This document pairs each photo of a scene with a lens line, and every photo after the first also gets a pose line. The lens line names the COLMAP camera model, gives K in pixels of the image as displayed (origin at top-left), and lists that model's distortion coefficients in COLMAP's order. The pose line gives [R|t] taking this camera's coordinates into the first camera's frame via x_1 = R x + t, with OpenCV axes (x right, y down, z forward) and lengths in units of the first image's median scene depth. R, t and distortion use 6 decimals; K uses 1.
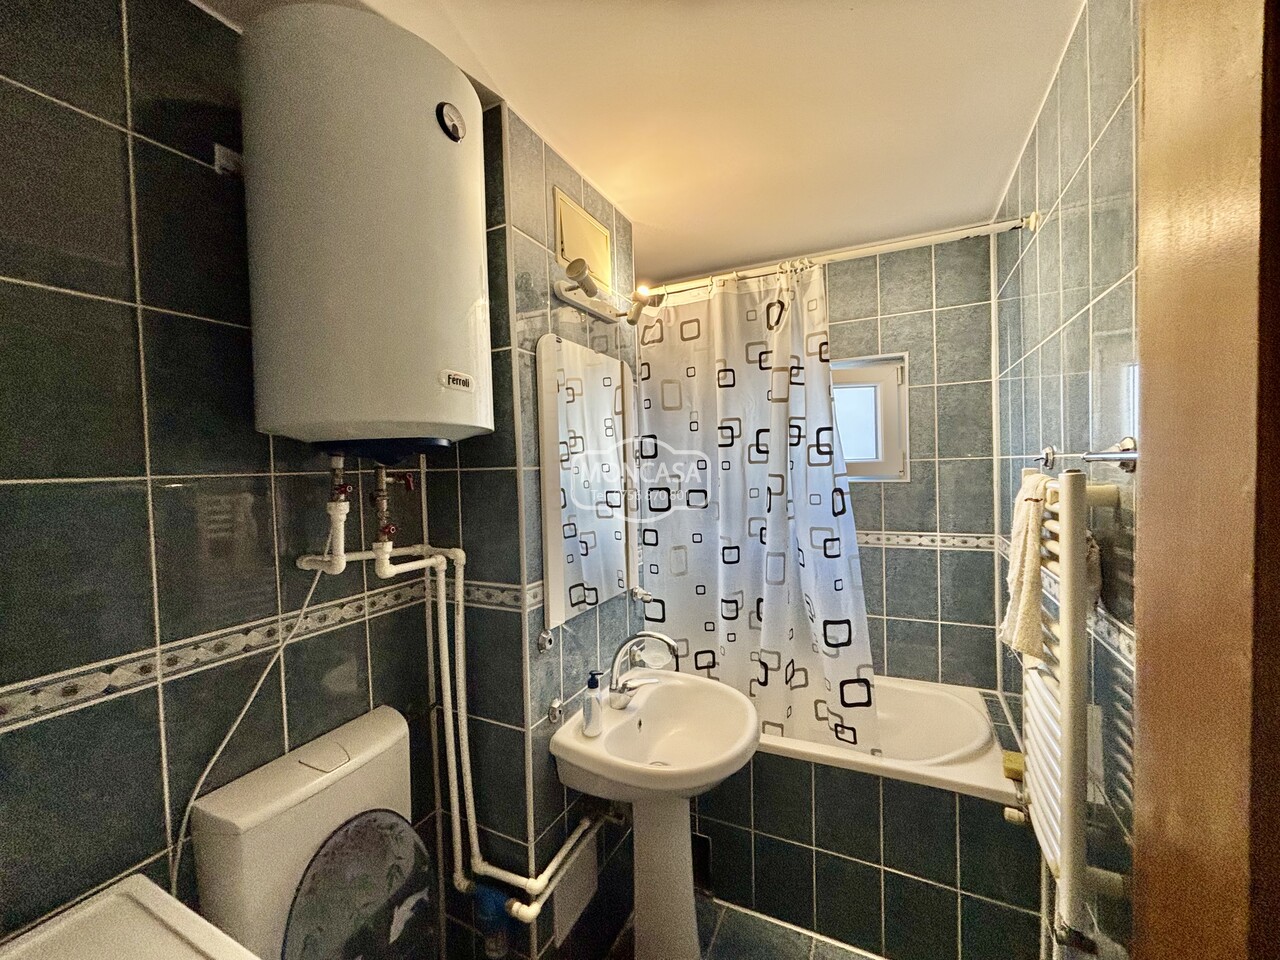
lens RADIAL K [[513.4, 0, 638.3], [0, 513.4, 479.0], [0, 0, 1]] dist [-0.004939, 0.002151]
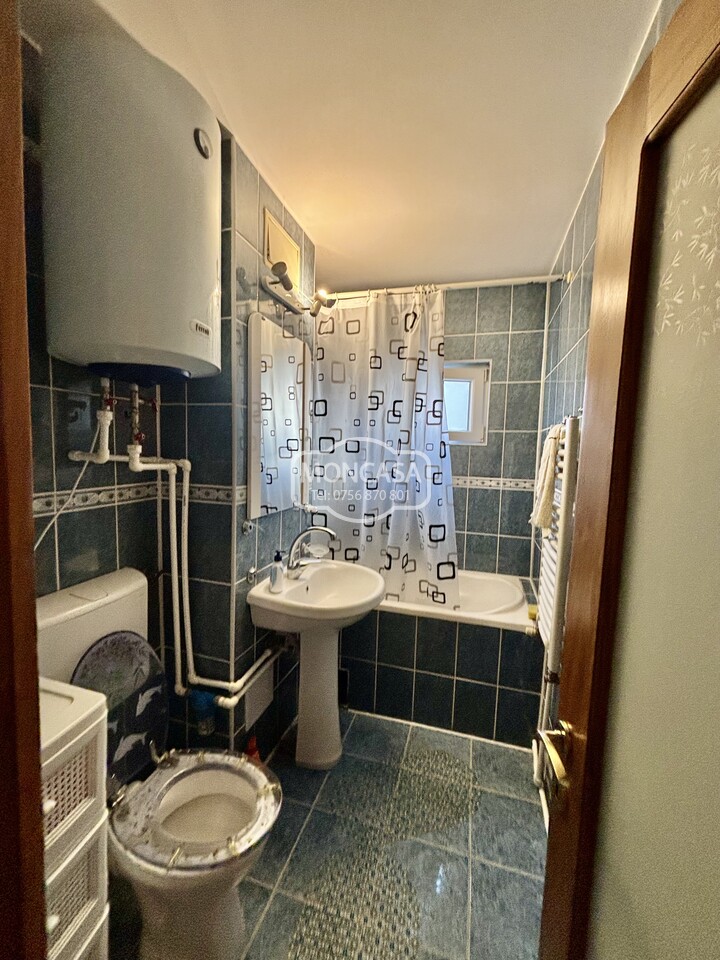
lens RADIAL K [[385.1, 0, 360.3], [0, 385.1, 479.4], [0, 0, 1]] dist [-0.004939, 0.002151]
pose [[0.985261, 0.044929, 0.165052, -0.047437], [-0.053493, 0.997423, 0.047814, 0.106558], [-0.162478, -0.055938, 0.985125, -0.116861]]
